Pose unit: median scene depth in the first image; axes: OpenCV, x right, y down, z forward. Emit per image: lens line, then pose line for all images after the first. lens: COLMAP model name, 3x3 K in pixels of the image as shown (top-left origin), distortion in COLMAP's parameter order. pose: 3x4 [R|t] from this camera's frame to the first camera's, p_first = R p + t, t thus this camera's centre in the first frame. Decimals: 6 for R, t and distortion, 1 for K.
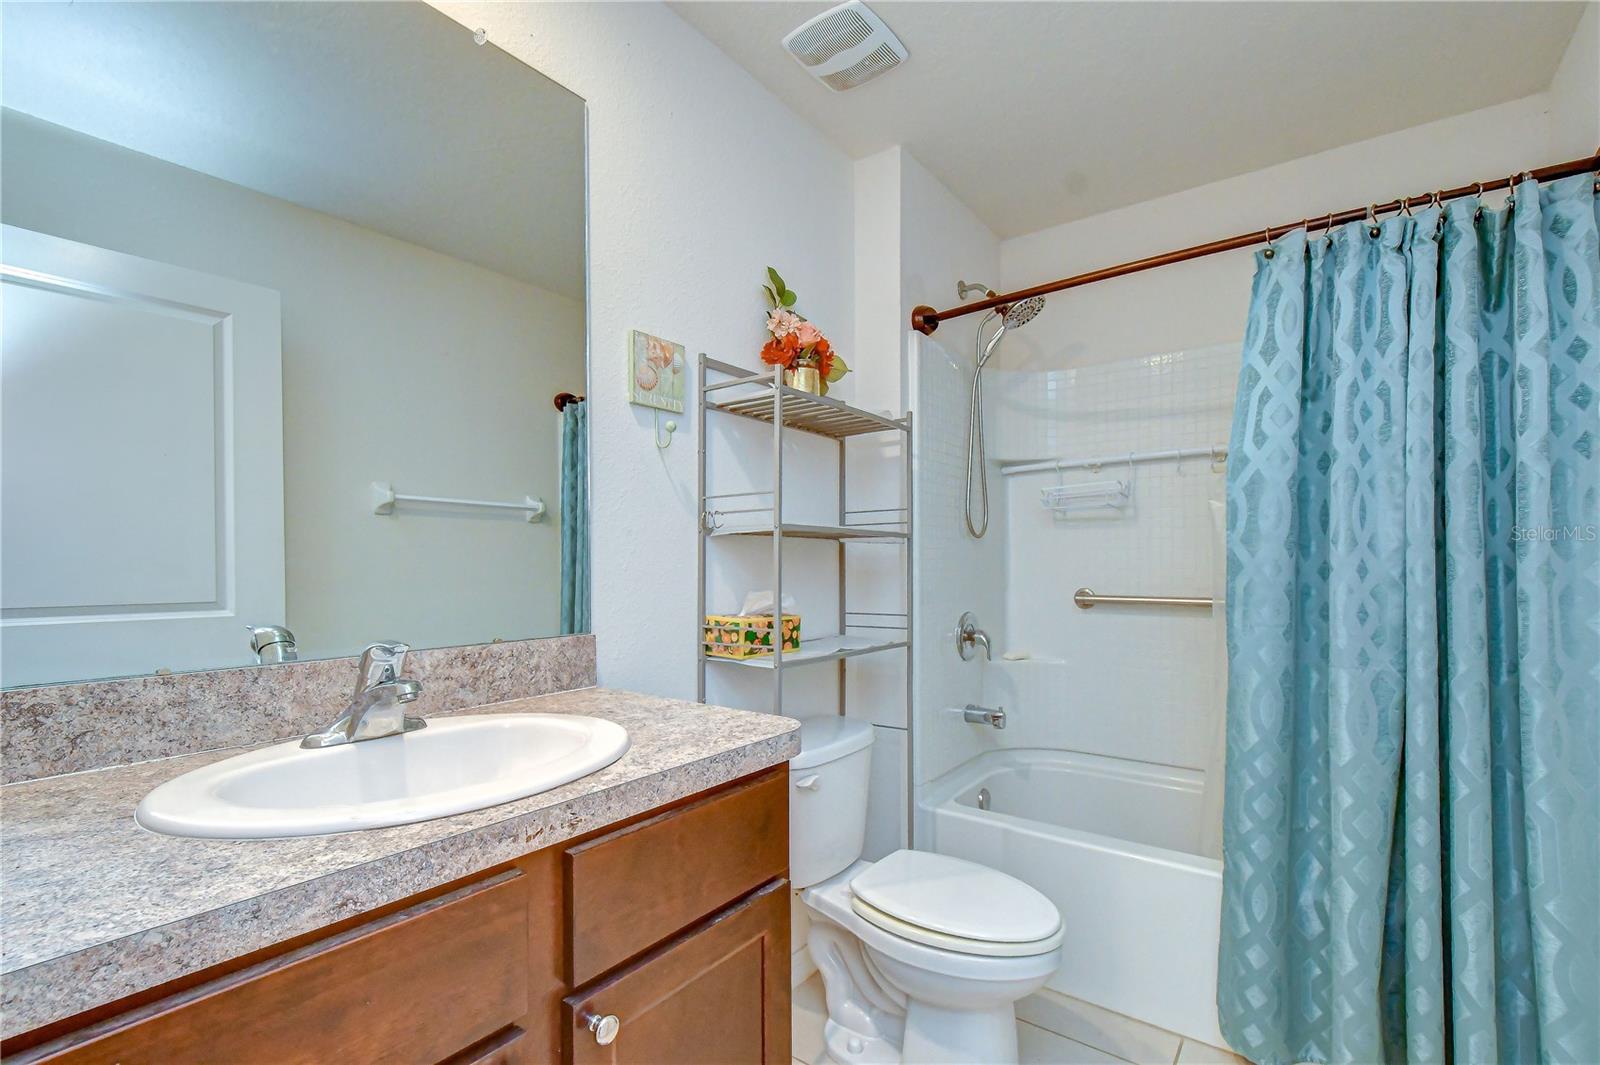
lens RADIAL K [[728.4, 0, 798.2], [0, 728.4, 549.2], [0, 0, 1]] dist [0.006970, -0.006808]
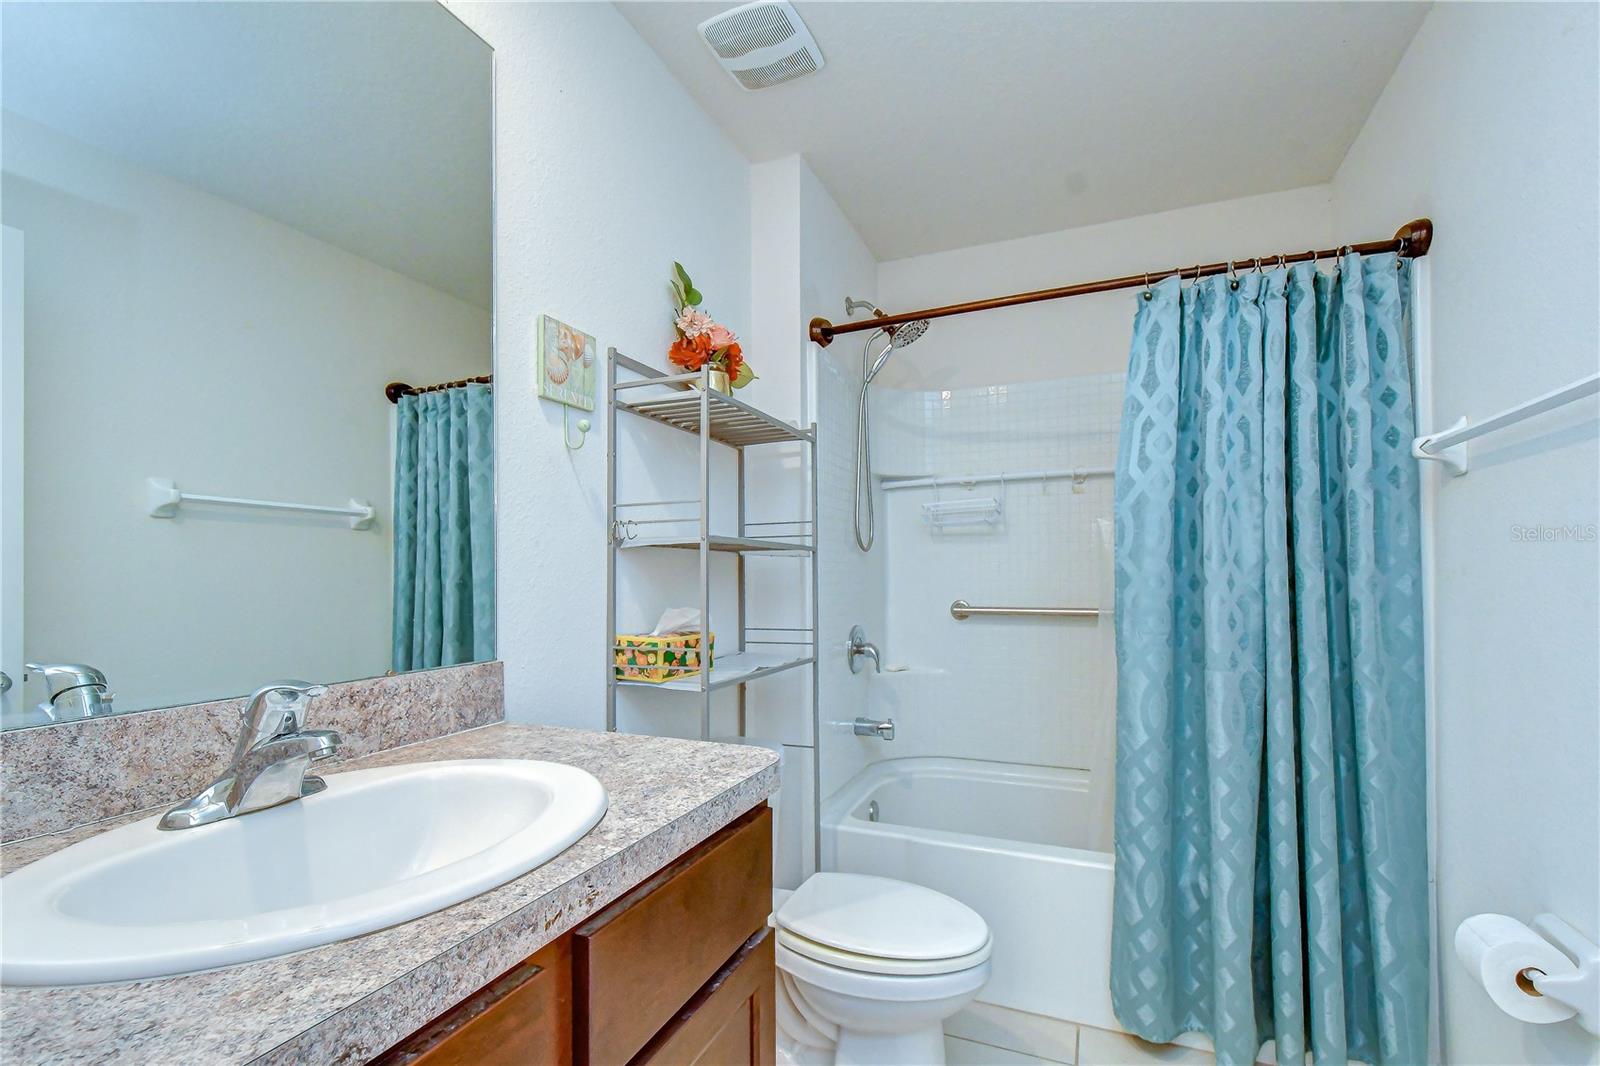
lens RADIAL K [[728.4, 0, 800.0], [0, 728.4, 548.6], [0, 0, 1]] dist [0.006970, -0.006808]
pose [[0.968837, 0.006853, 0.247606, -0.141791], [-0.002544, 0.999840, -0.017718, -0.001761], [-0.247688, 0.016536, 0.968699, 0.069083]]
